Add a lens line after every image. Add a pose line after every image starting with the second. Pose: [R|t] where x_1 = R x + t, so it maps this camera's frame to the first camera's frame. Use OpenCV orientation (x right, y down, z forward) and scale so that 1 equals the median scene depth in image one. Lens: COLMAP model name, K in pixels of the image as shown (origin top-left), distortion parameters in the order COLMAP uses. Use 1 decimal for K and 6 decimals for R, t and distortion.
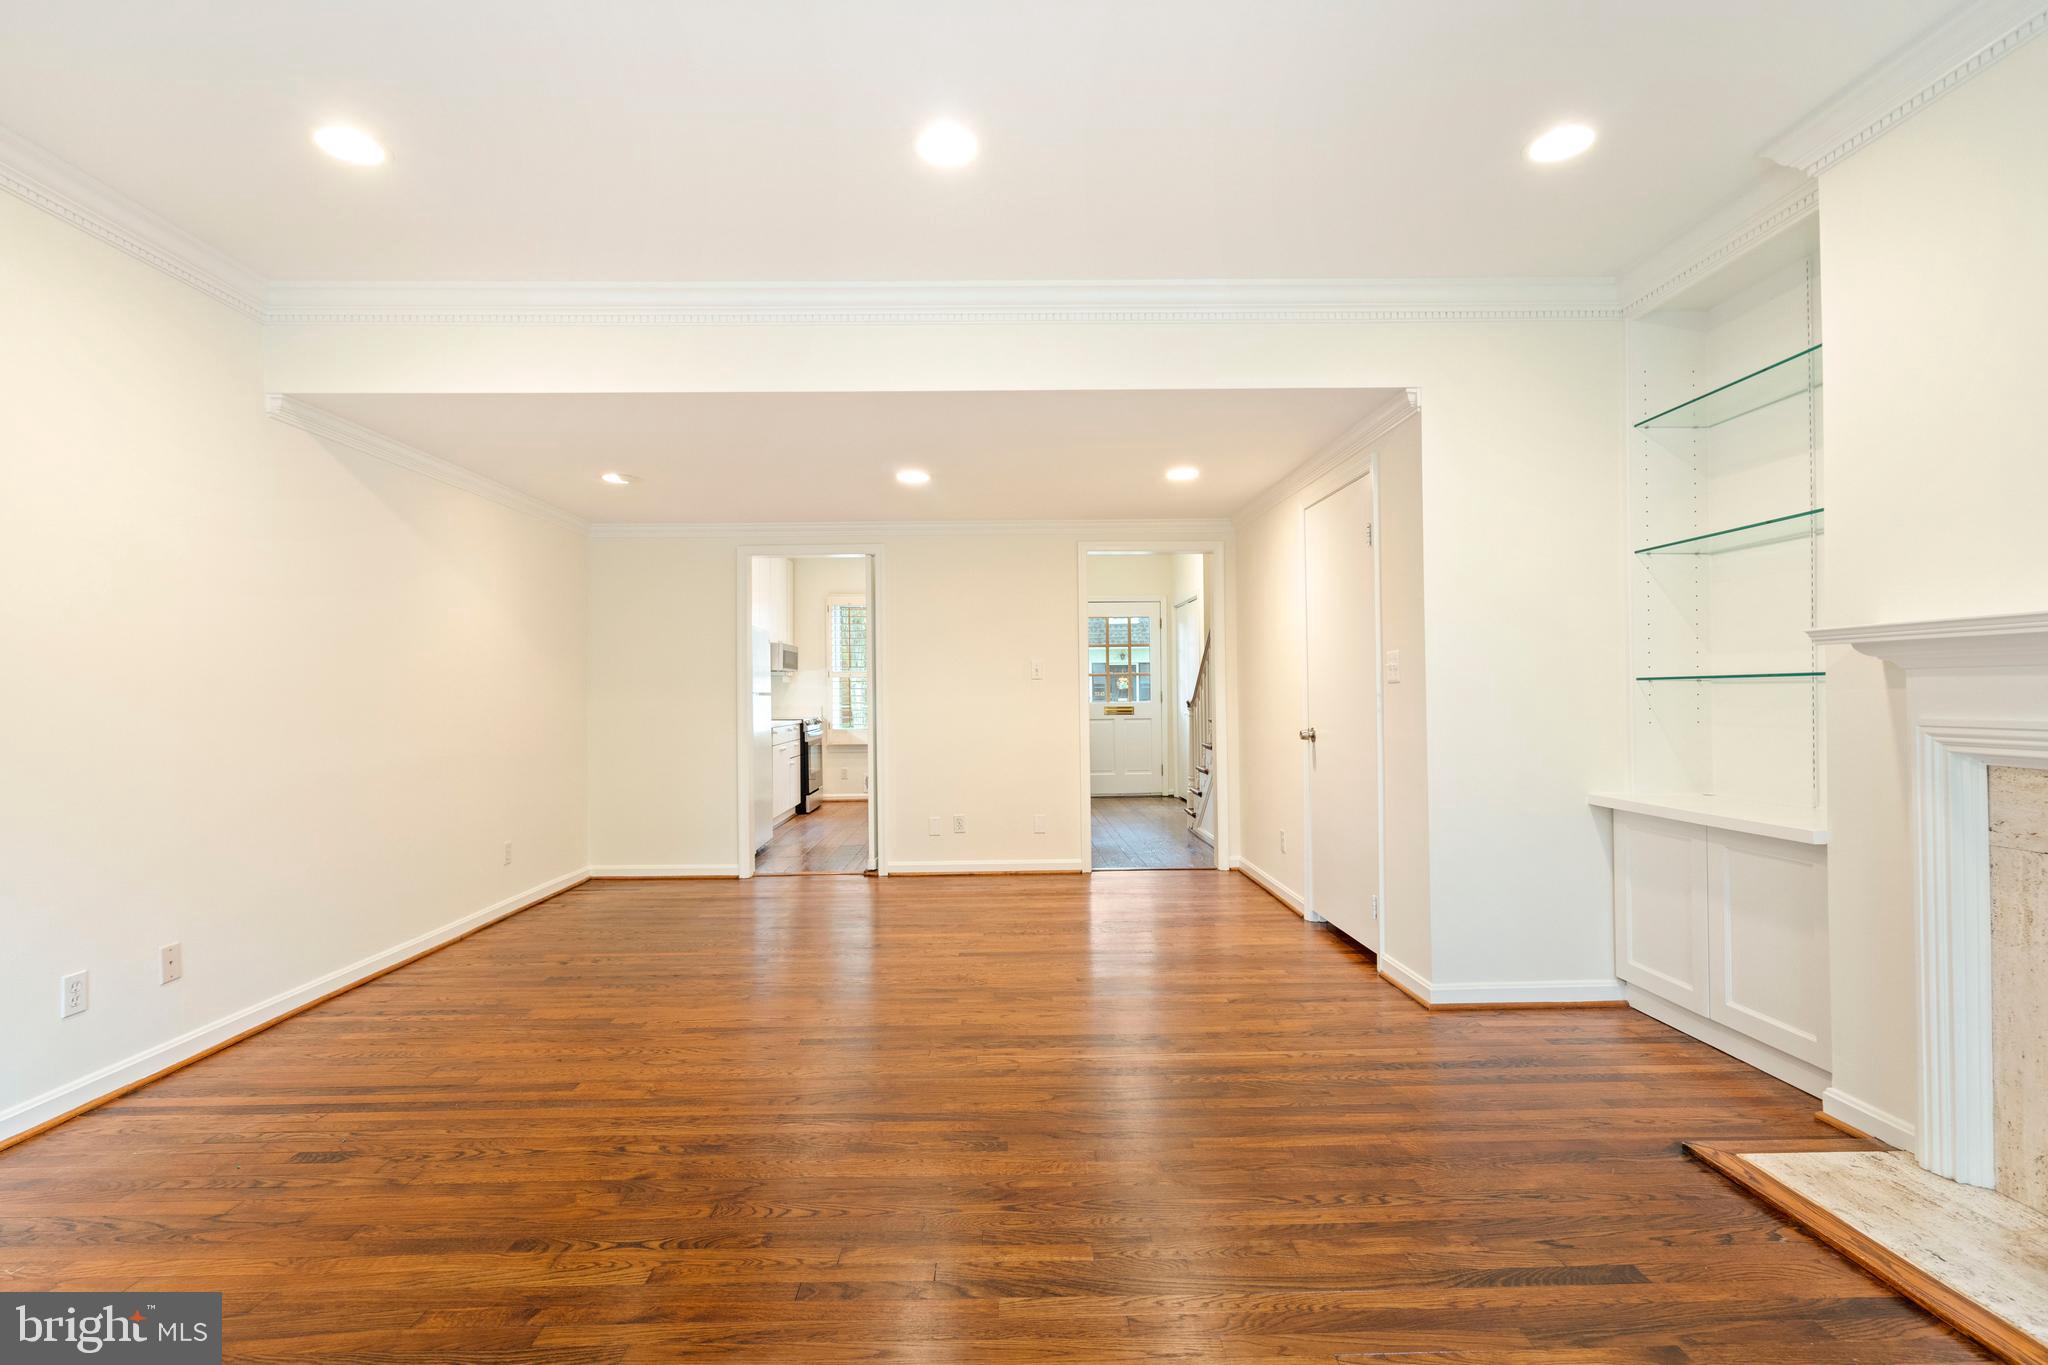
lens RADIAL K [[936.7, 0, 1013.4], [0, 936.7, 681.7], [0, 0, 1]] dist [0.003993, -0.000149]
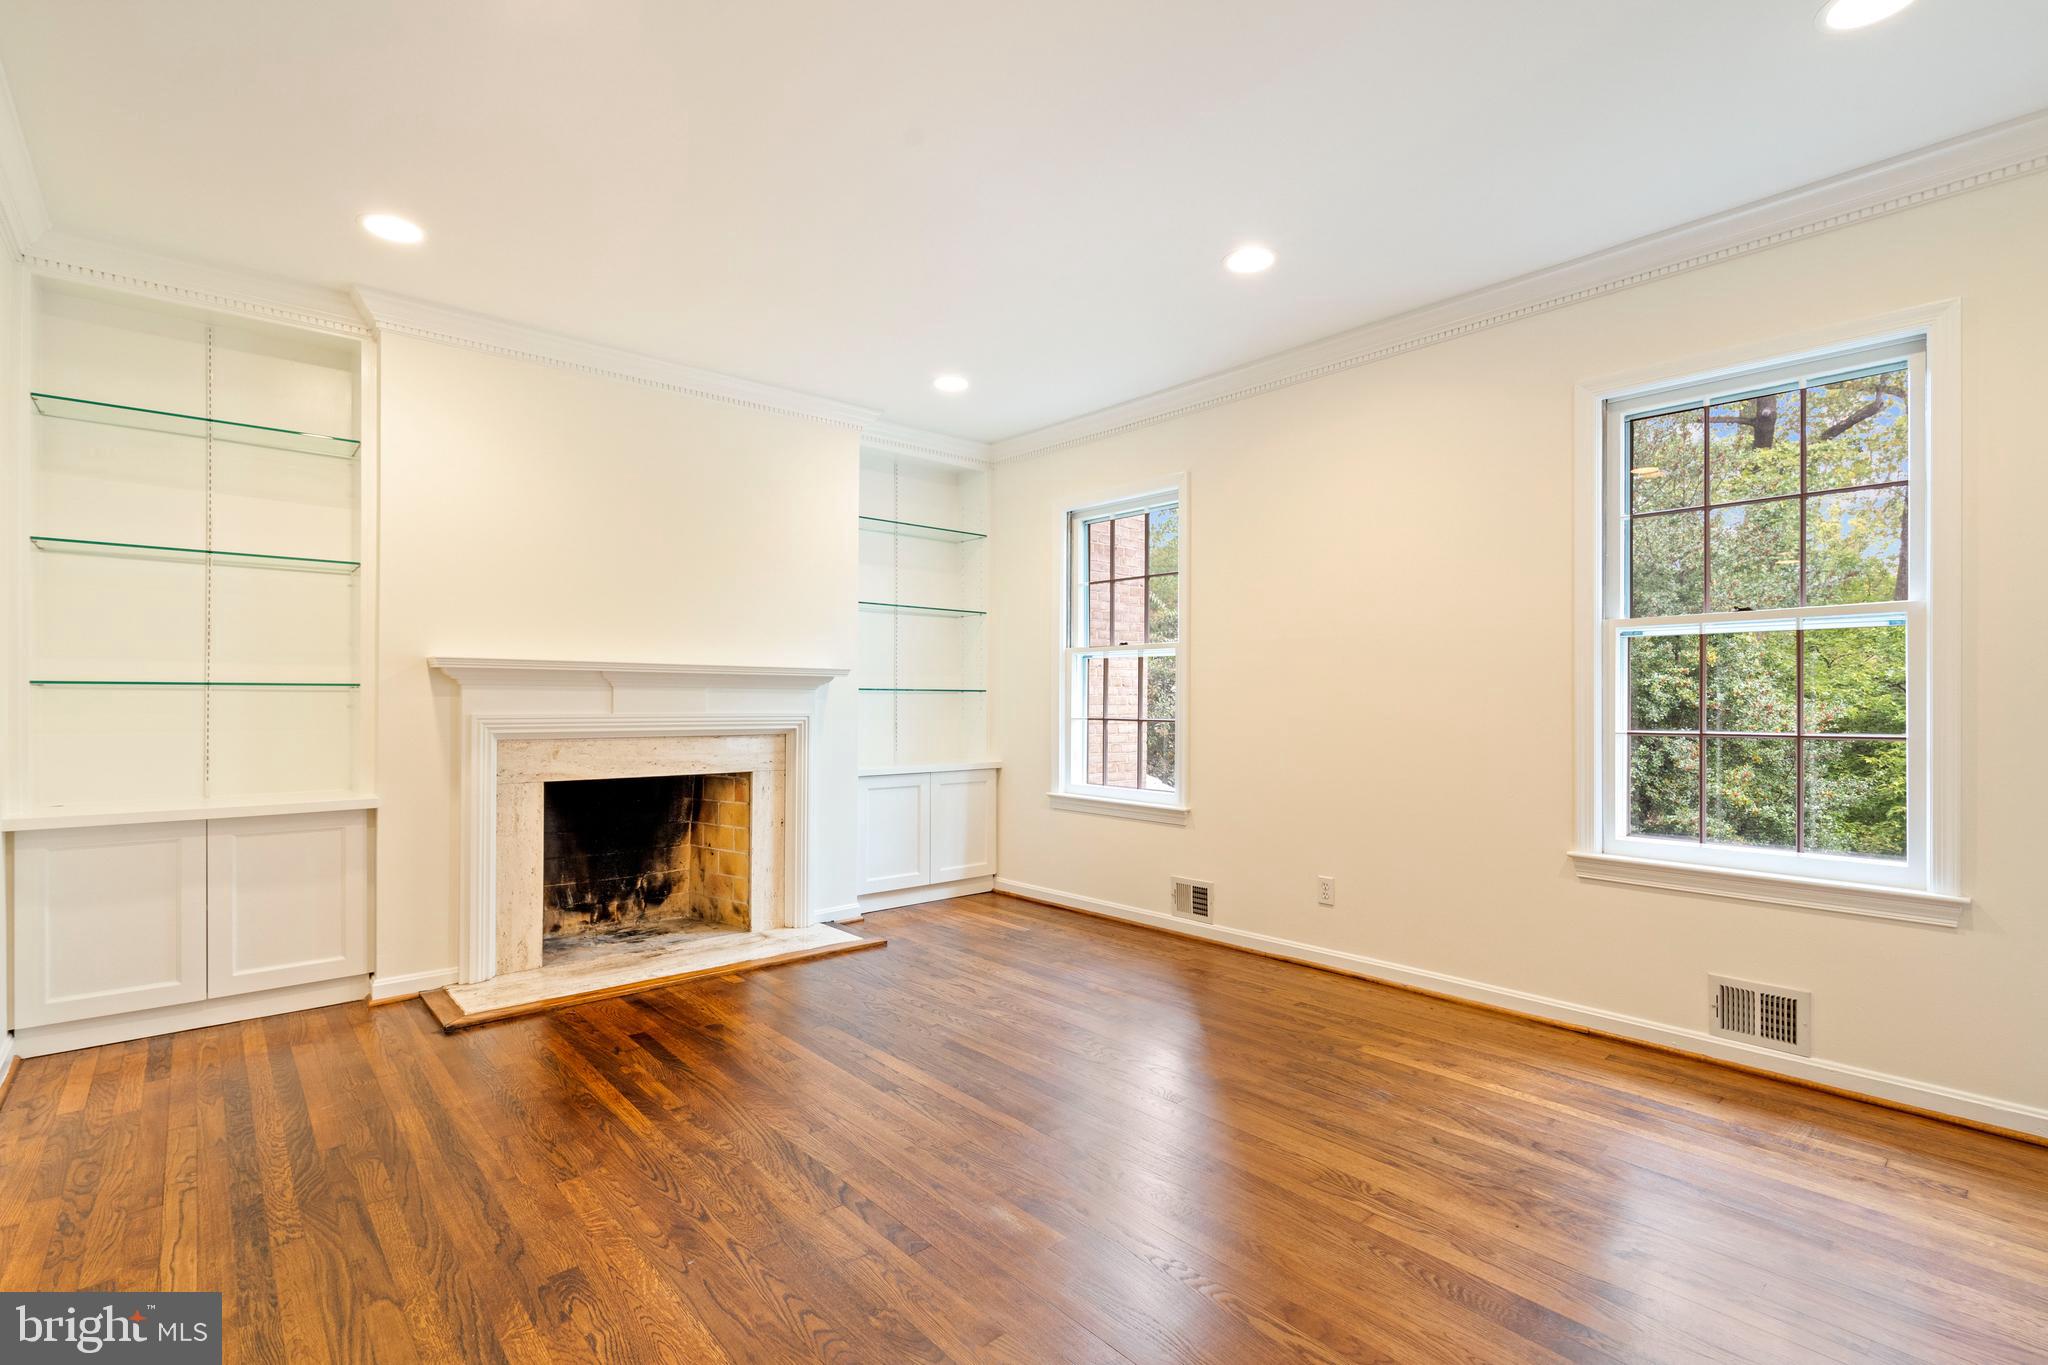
lens RADIAL K [[936.7, 0, 1015.4], [0, 936.7, 691.0], [0, 0, 1]] dist [0.003993, -0.000149]
pose [[-0.643215, 0.015380, 0.765531, -0.846233], [-0.004848, 0.999696, -0.024158, 0.030081], [-0.765670, -0.019250, -0.642945, 1.215920]]
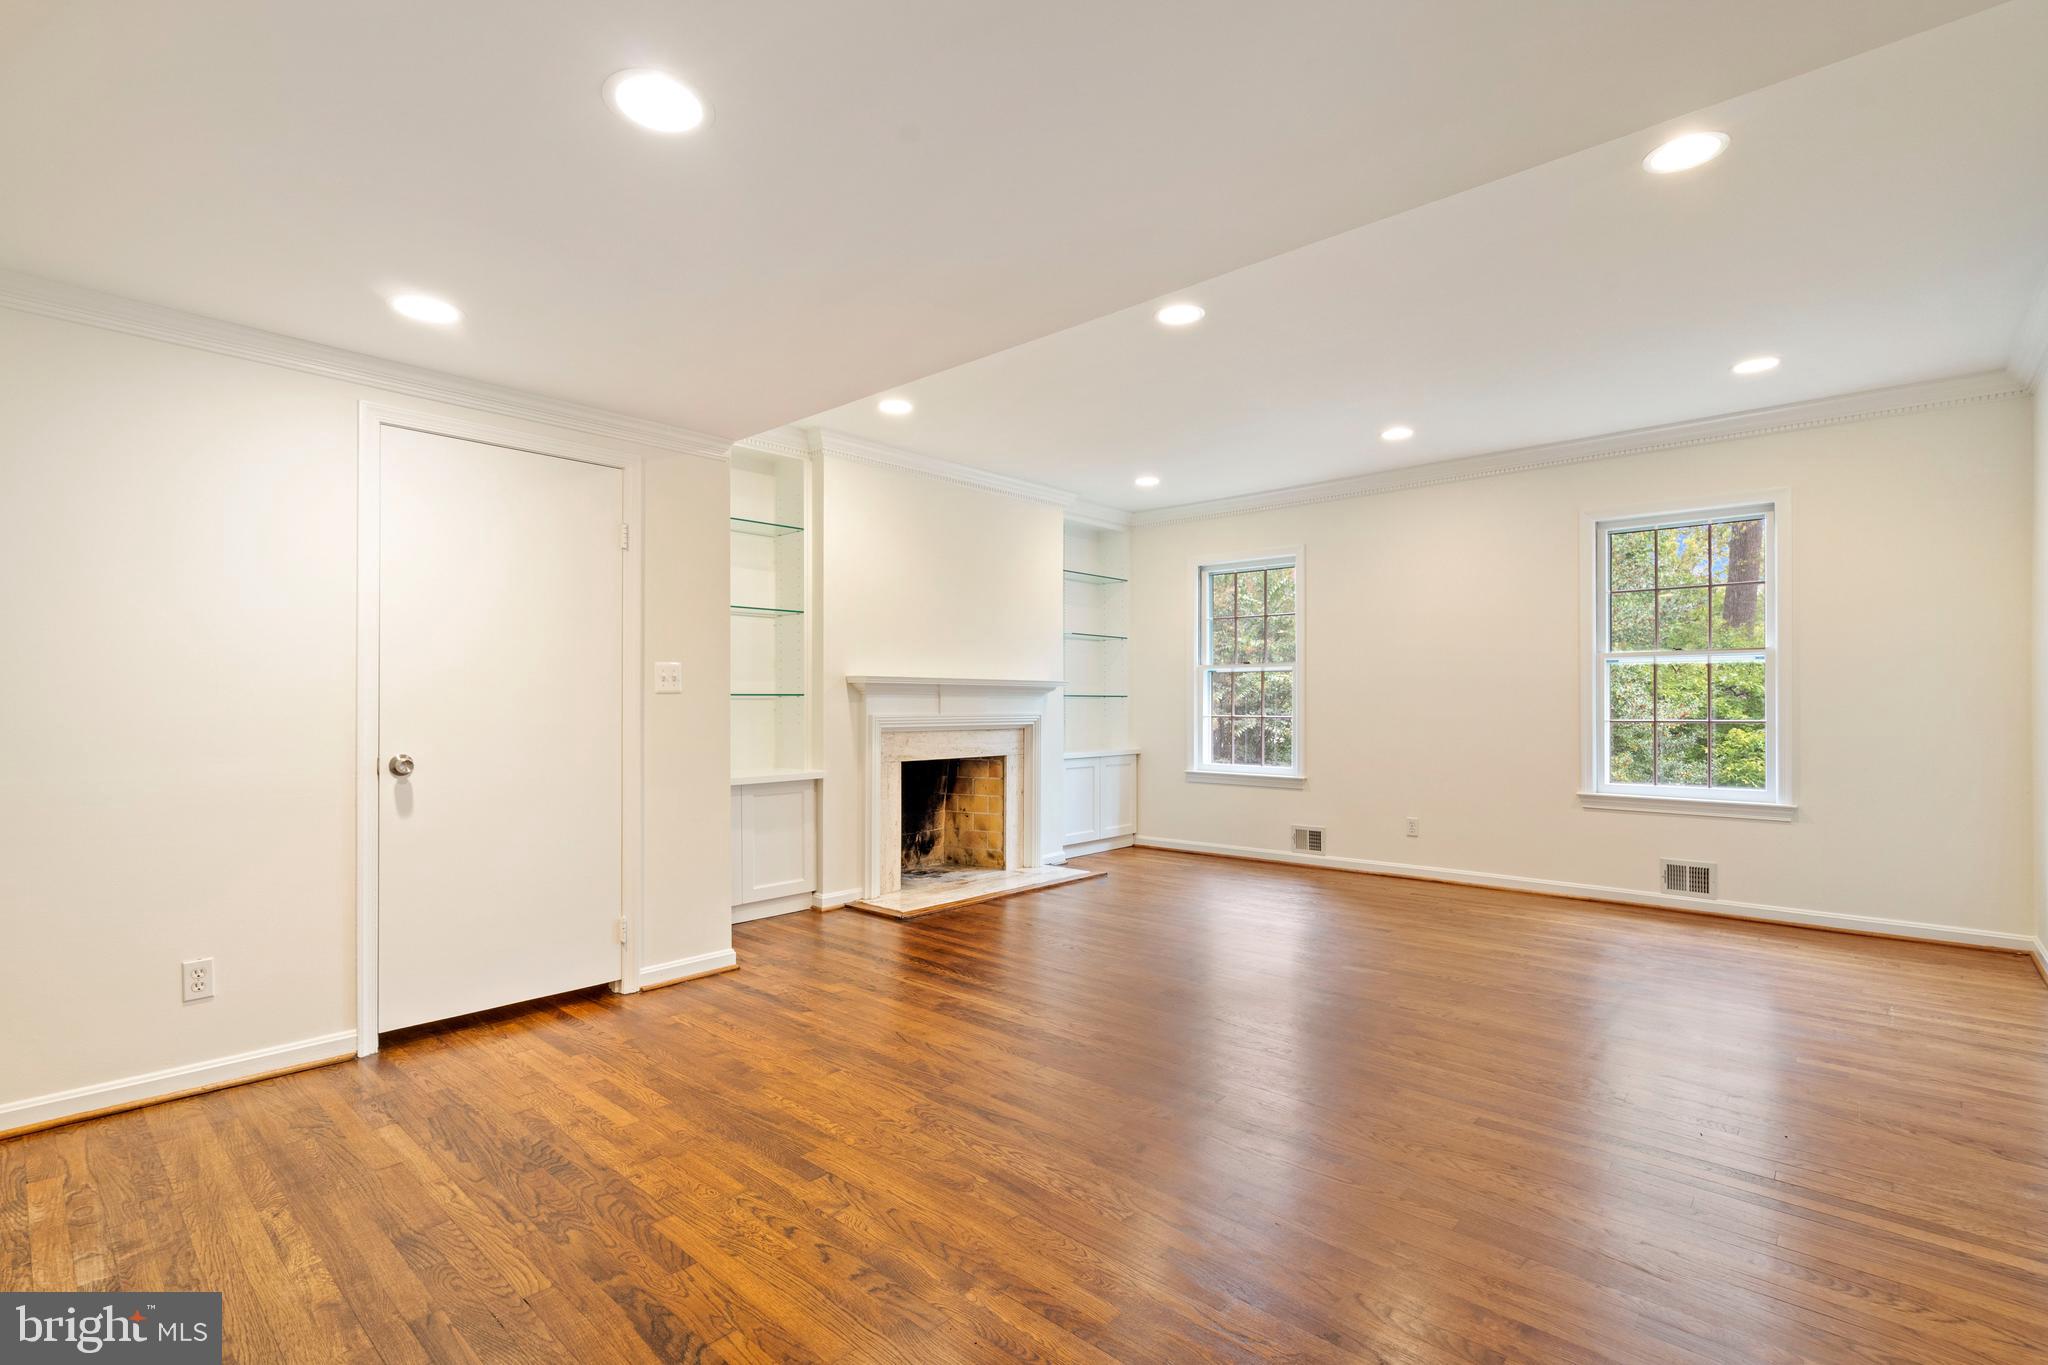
lens RADIAL K [[936.7, 0, 1018.5], [0, 936.7, 694.5], [0, 0, 1]] dist [0.003993, -0.000149]
pose [[-0.725007, 0.018676, 0.688488, -0.901497], [0.002057, 0.999687, -0.024952, 0.043838], [-0.688738, -0.016674, -0.724818, 2.284596]]
